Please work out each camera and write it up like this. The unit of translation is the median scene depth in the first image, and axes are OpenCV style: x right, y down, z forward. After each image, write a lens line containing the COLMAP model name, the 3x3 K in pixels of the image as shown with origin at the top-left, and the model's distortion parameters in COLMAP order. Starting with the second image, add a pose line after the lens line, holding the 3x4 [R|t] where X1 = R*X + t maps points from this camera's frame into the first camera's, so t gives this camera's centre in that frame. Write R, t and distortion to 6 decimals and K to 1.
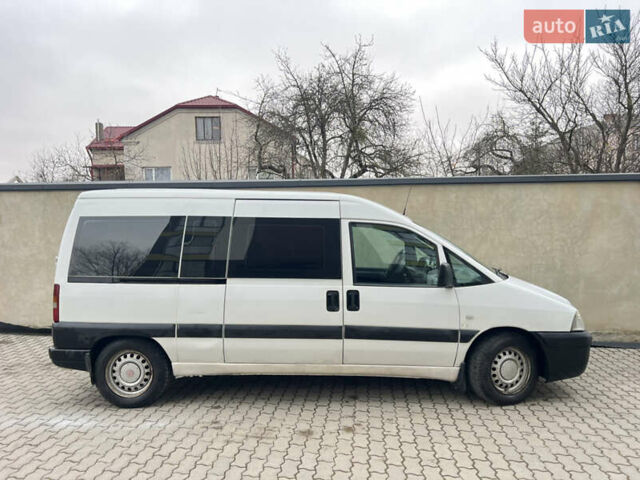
lens RADIAL K [[475.7, 0, 320.0], [0, 475.7, 240.0], [0, 0, 1]] dist [0.076811, -0.110021]
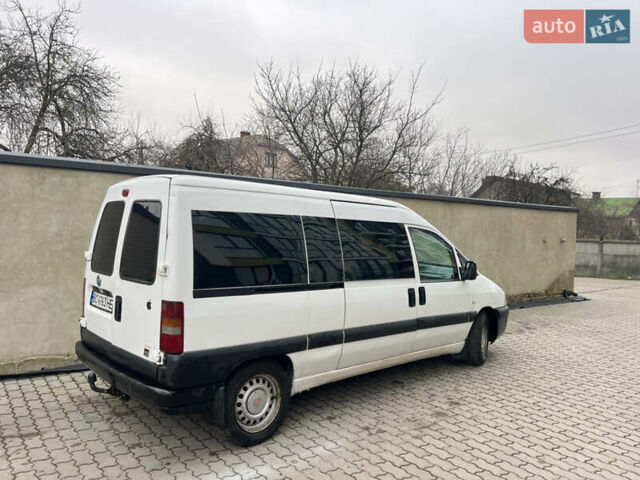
lens RADIAL K [[475.7, 0, 320.0], [0, 475.7, 240.0], [0, 0, 1]] dist [0.076811, -0.110021]
pose [[0.726745, 0.009796, 0.686838, -0.895955], [-0.013541, 0.999908, 0.000066, -0.004200], [-0.686774, -0.009348, 0.726811, 0.330587]]
